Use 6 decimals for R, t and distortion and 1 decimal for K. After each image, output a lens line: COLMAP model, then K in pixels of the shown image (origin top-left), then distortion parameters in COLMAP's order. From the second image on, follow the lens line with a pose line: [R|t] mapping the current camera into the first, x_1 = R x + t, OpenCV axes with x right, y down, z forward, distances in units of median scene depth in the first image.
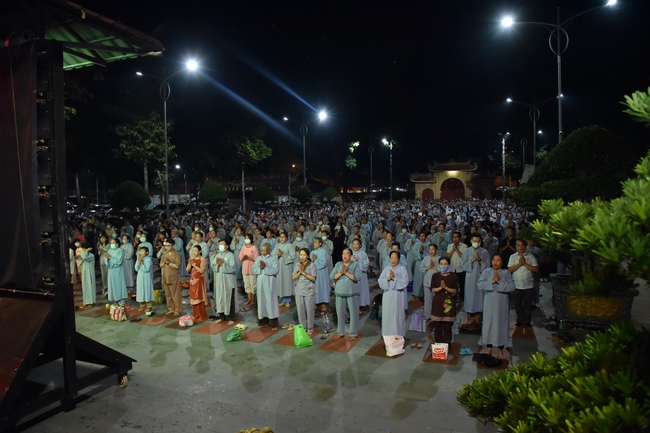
lens RADIAL K [[452.9, 0, 320.5], [0, 452.9, 217.9], [0, 0, 1]] dist [-0.115874, 0.068126]
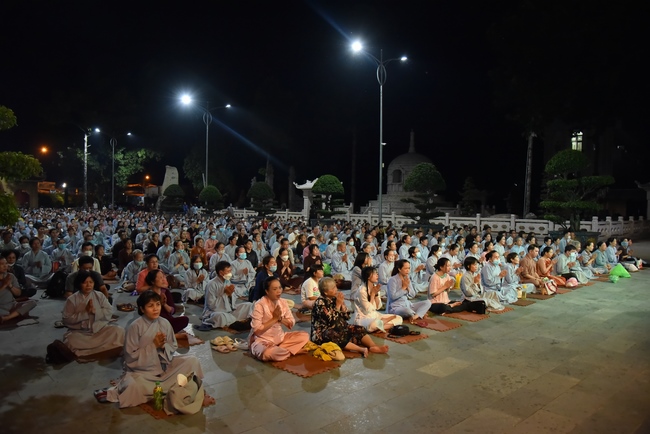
lens RADIAL K [[481.4, 0, 325.0], [0, 481.4, 217.0], [0, 0, 1]] dist [-0.057137, 0.003011]
pose [[0.434006, 0.003212, 0.900904, -0.481093], [0.023212, 0.999622, -0.014747, 0.023380], [-0.900611, 0.027312, 0.433768, 0.315997]]
